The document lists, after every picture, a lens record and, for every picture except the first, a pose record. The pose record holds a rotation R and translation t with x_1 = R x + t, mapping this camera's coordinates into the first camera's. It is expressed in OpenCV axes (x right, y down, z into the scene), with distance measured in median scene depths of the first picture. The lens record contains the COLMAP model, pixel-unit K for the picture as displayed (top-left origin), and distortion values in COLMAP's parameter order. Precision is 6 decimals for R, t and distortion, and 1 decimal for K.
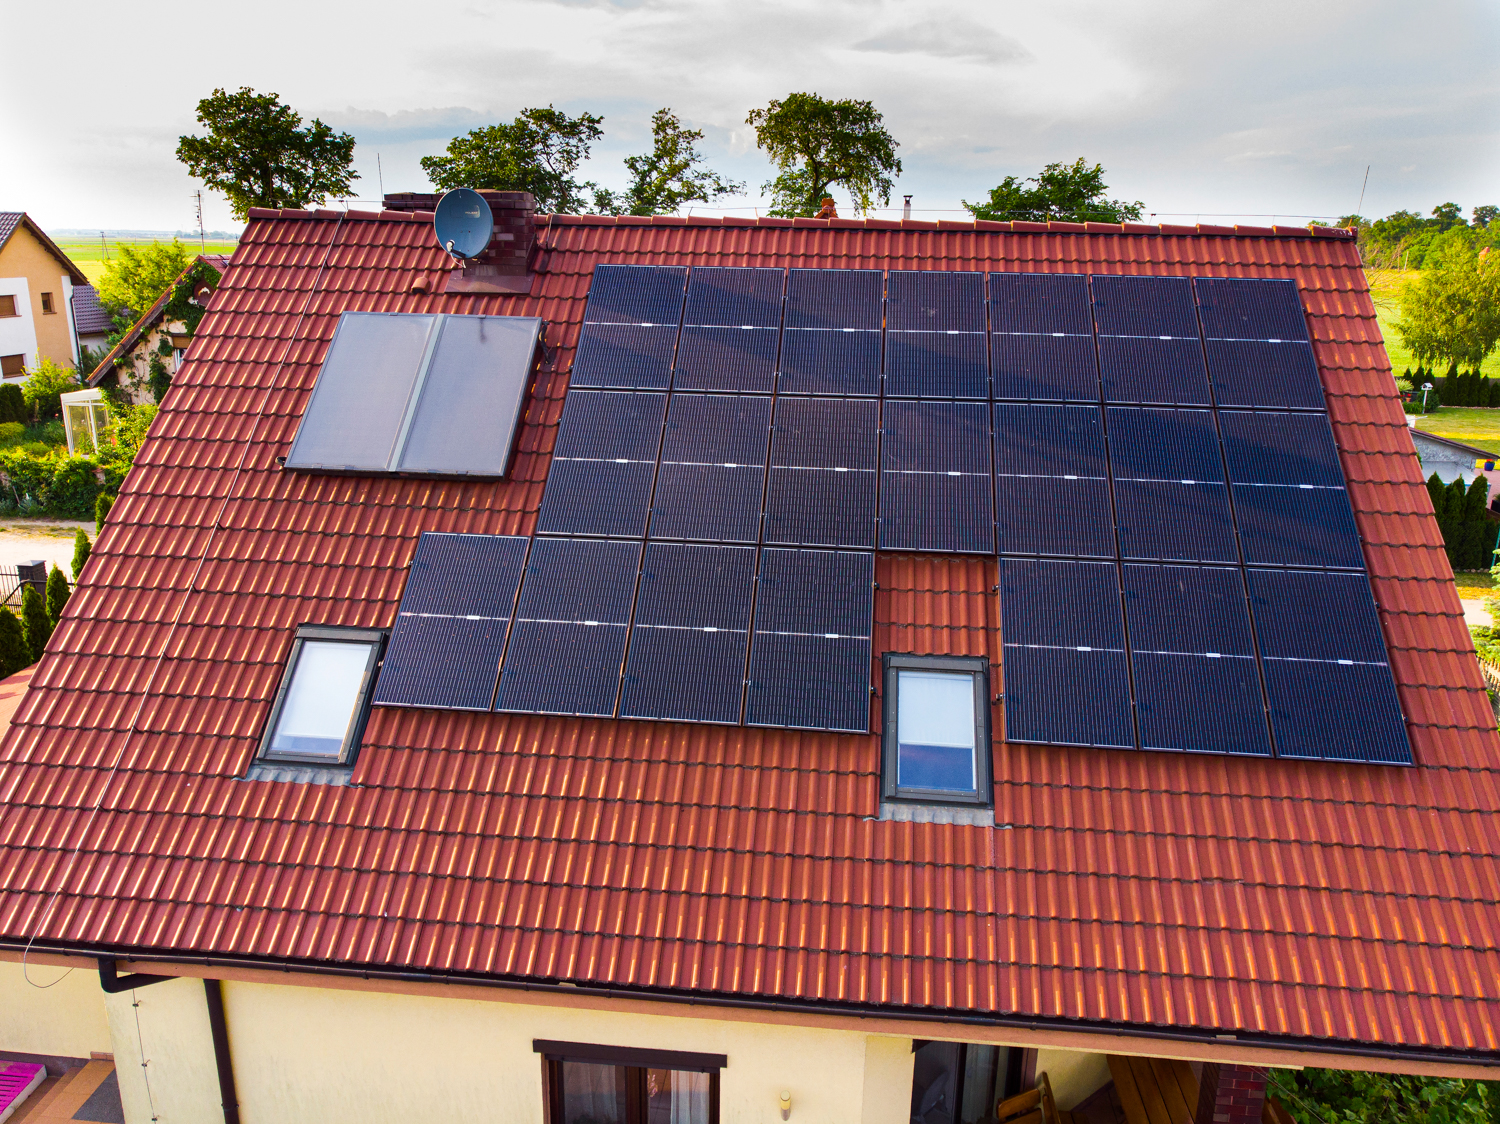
lens RADIAL K [[1107.8, 0, 753.0], [0, 1107.8, 560.1], [0, 0, 1]] dist [-0.004984, 0.015614]
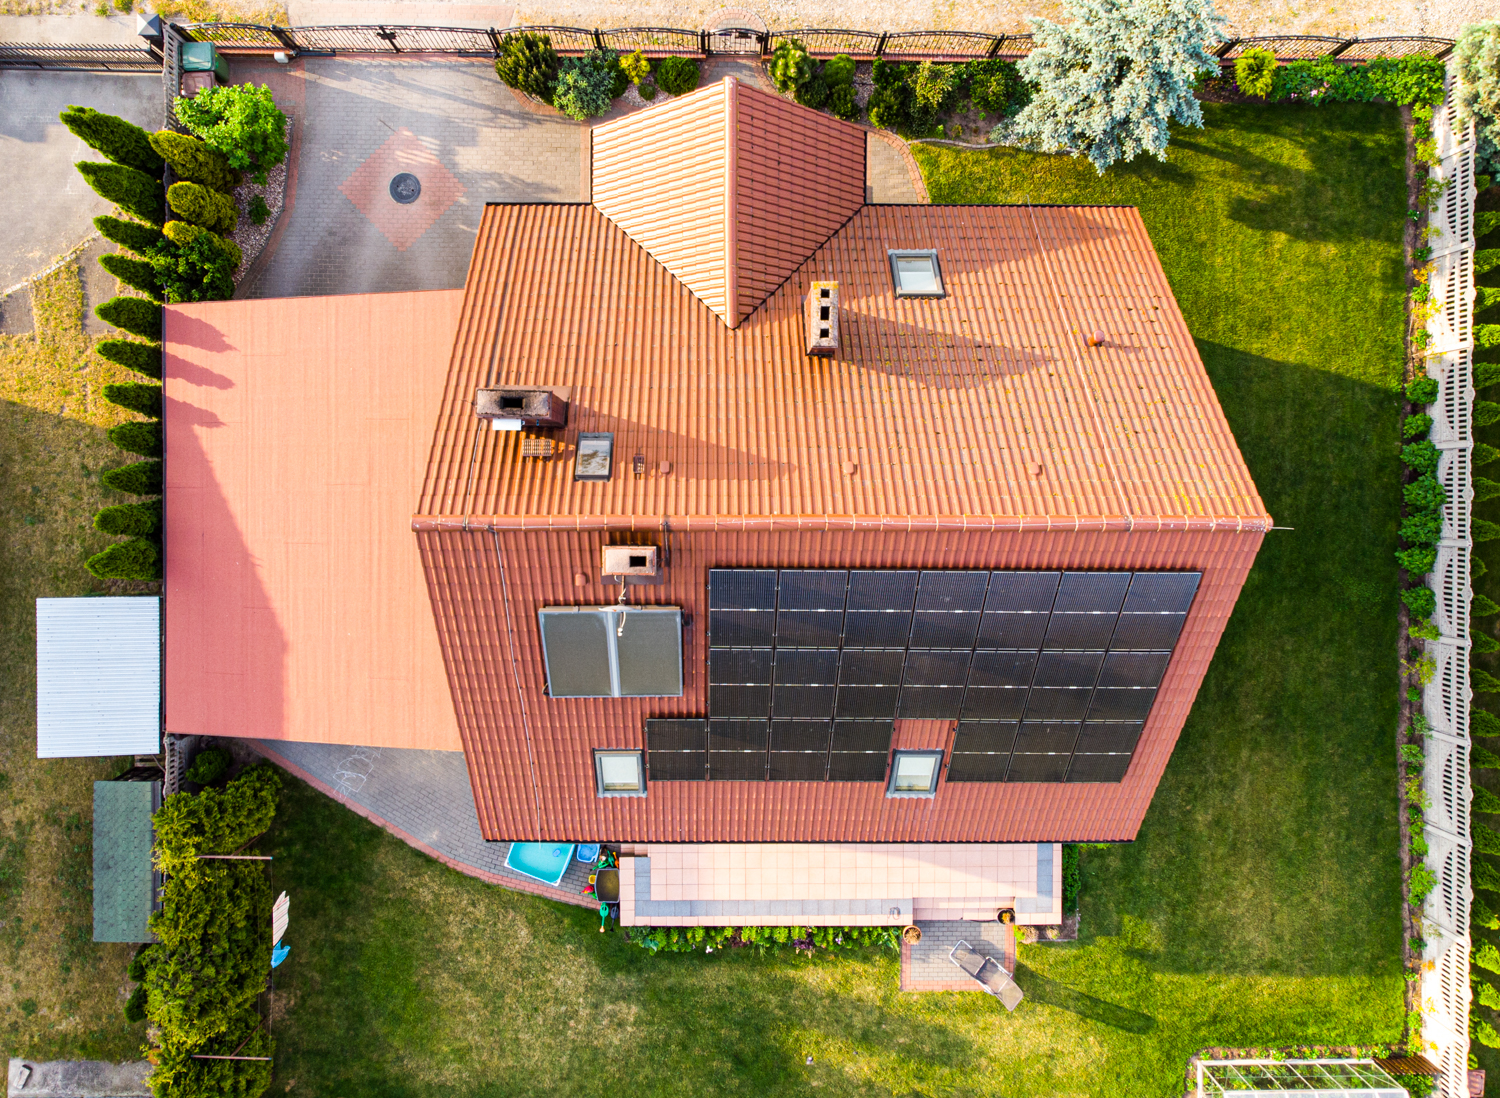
lens RADIAL K [[1220.3, 0, 750.3], [0, 1220.3, 538.4], [0, 0, 1]] dist [-0.034004, 0.000191]
pose [[0.996287, -0.086026, 0.003546, -0.027854], [0.018474, 0.253818, 0.967075, -0.507599], [-0.084093, -0.963419, 0.254465, 0.192388]]
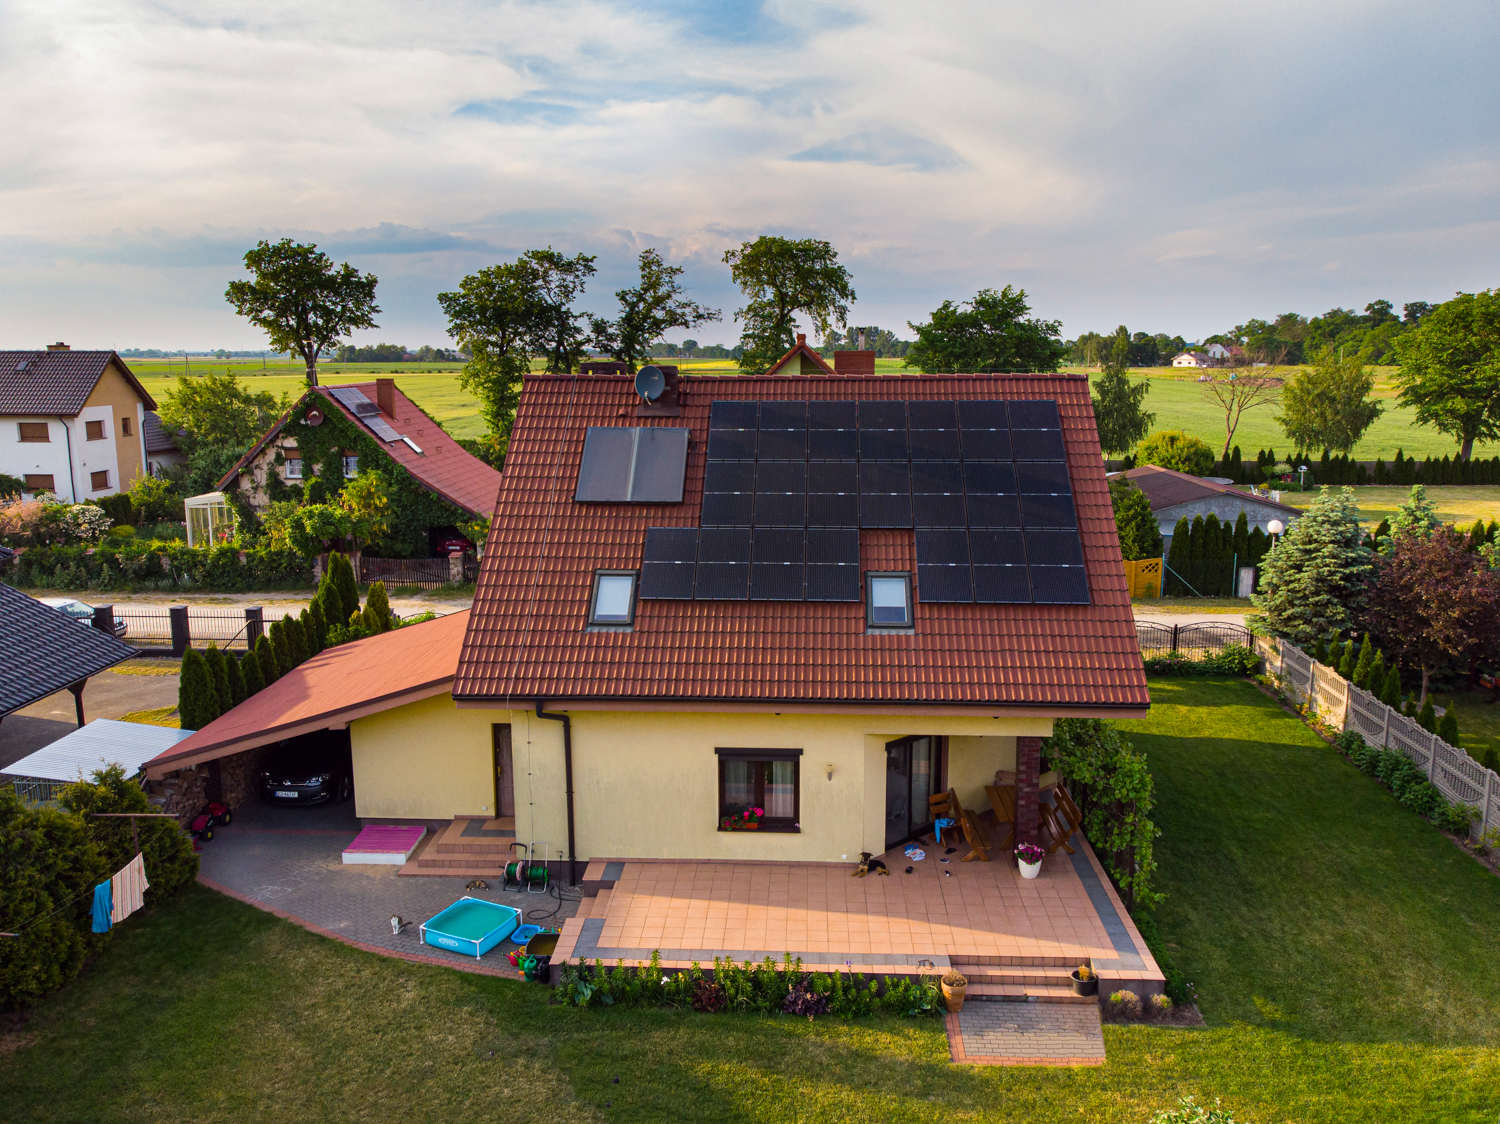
lens RADIAL K [[1149.9, 0, 751.4], [0, 1149.9, 564.6], [0, 0, 1]] dist [0.008595, -0.010736]
pose [[0.998995, -0.027391, 0.035470, -0.045180], [0.030603, 0.995156, -0.093419, 0.065658], [-0.032740, 0.094410, 0.994995, -0.305105]]
